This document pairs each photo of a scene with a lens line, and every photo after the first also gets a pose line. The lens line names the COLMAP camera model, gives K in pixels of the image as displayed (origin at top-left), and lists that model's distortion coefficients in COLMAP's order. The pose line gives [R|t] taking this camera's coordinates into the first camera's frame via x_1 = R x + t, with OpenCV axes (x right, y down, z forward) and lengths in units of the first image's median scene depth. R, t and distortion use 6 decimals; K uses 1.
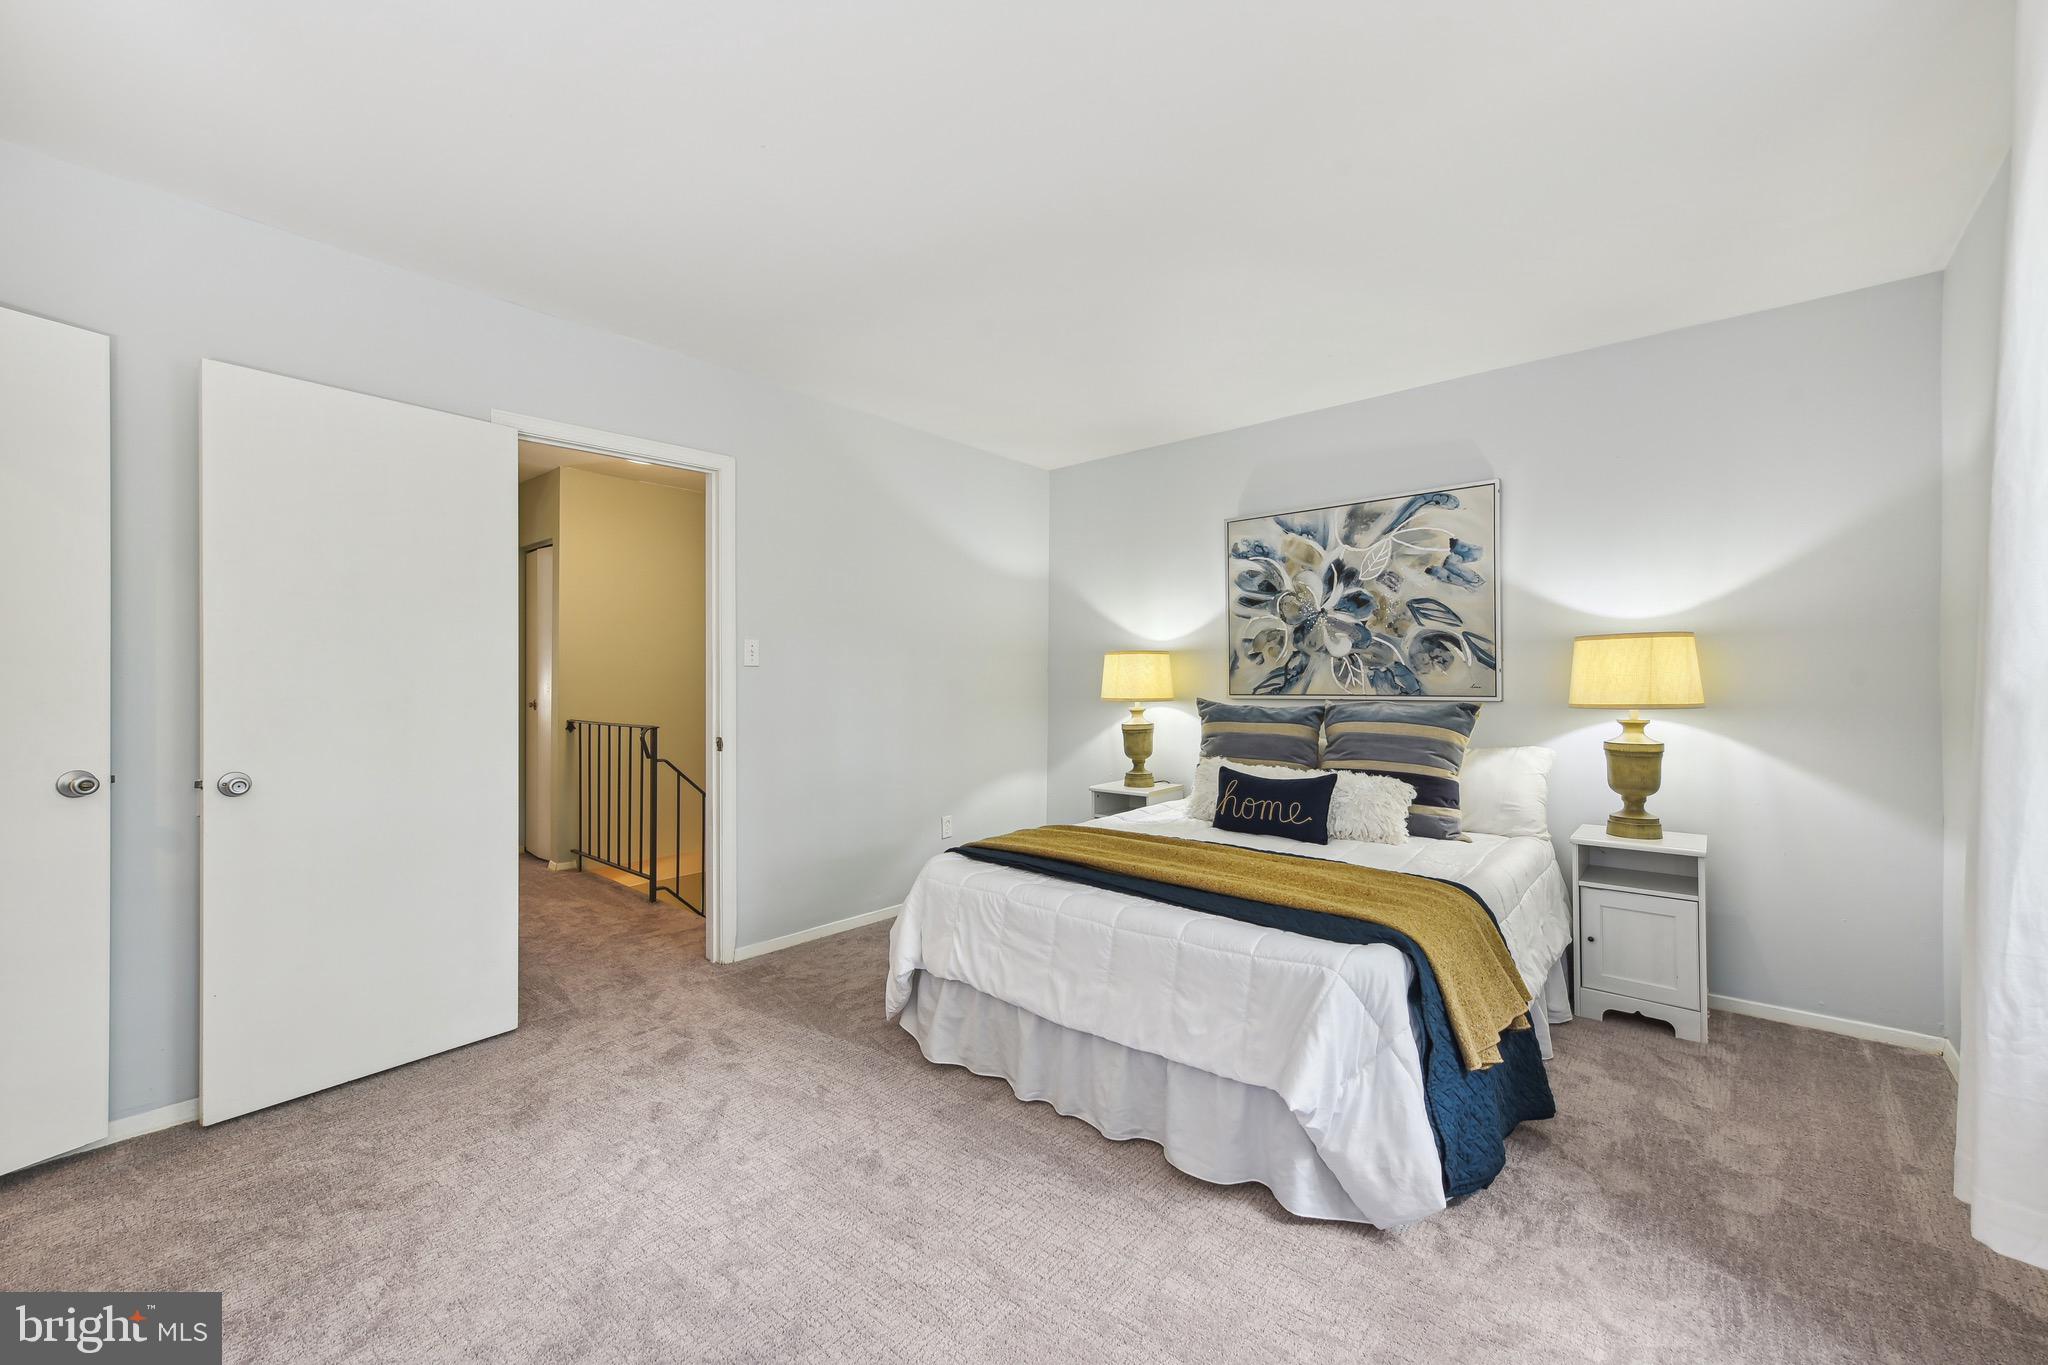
lens RADIAL K [[810.5, 0, 1011.1], [0, 810.5, 677.2], [0, 0, 1]] dist [0.003813, -0.000294]
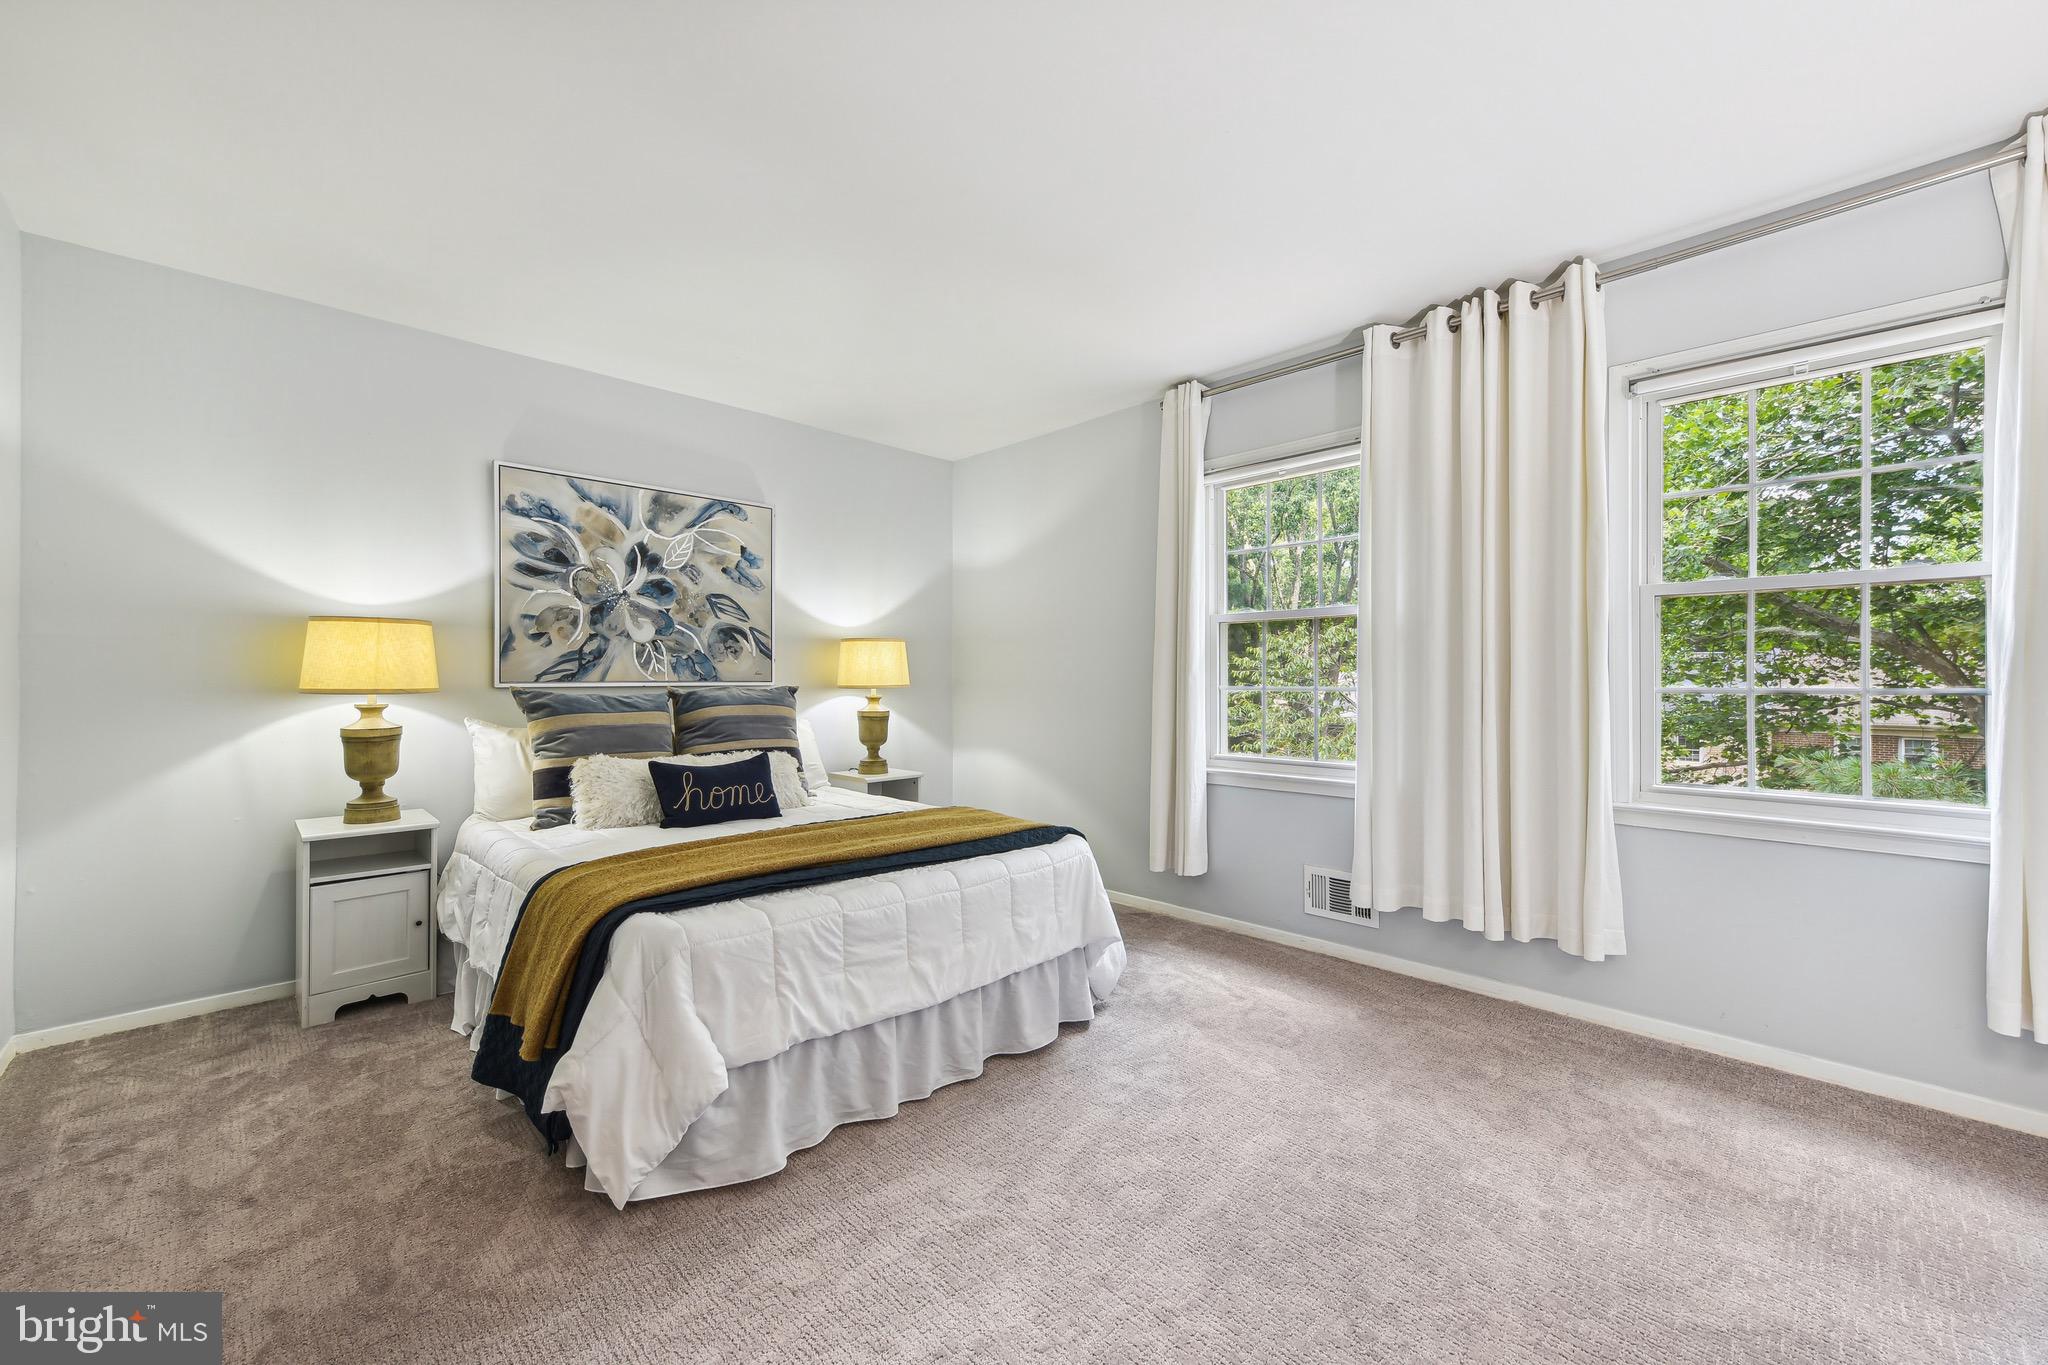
lens RADIAL K [[810.5, 0, 1010.3], [0, 810.5, 688.9], [0, 0, 1]] dist [0.003813, -0.000294]
pose [[0.070822, -0.018606, 0.997315, -0.530284], [-0.015241, 0.999689, 0.019732, 0.004842], [-0.997373, -0.016597, 0.070516, 0.473443]]
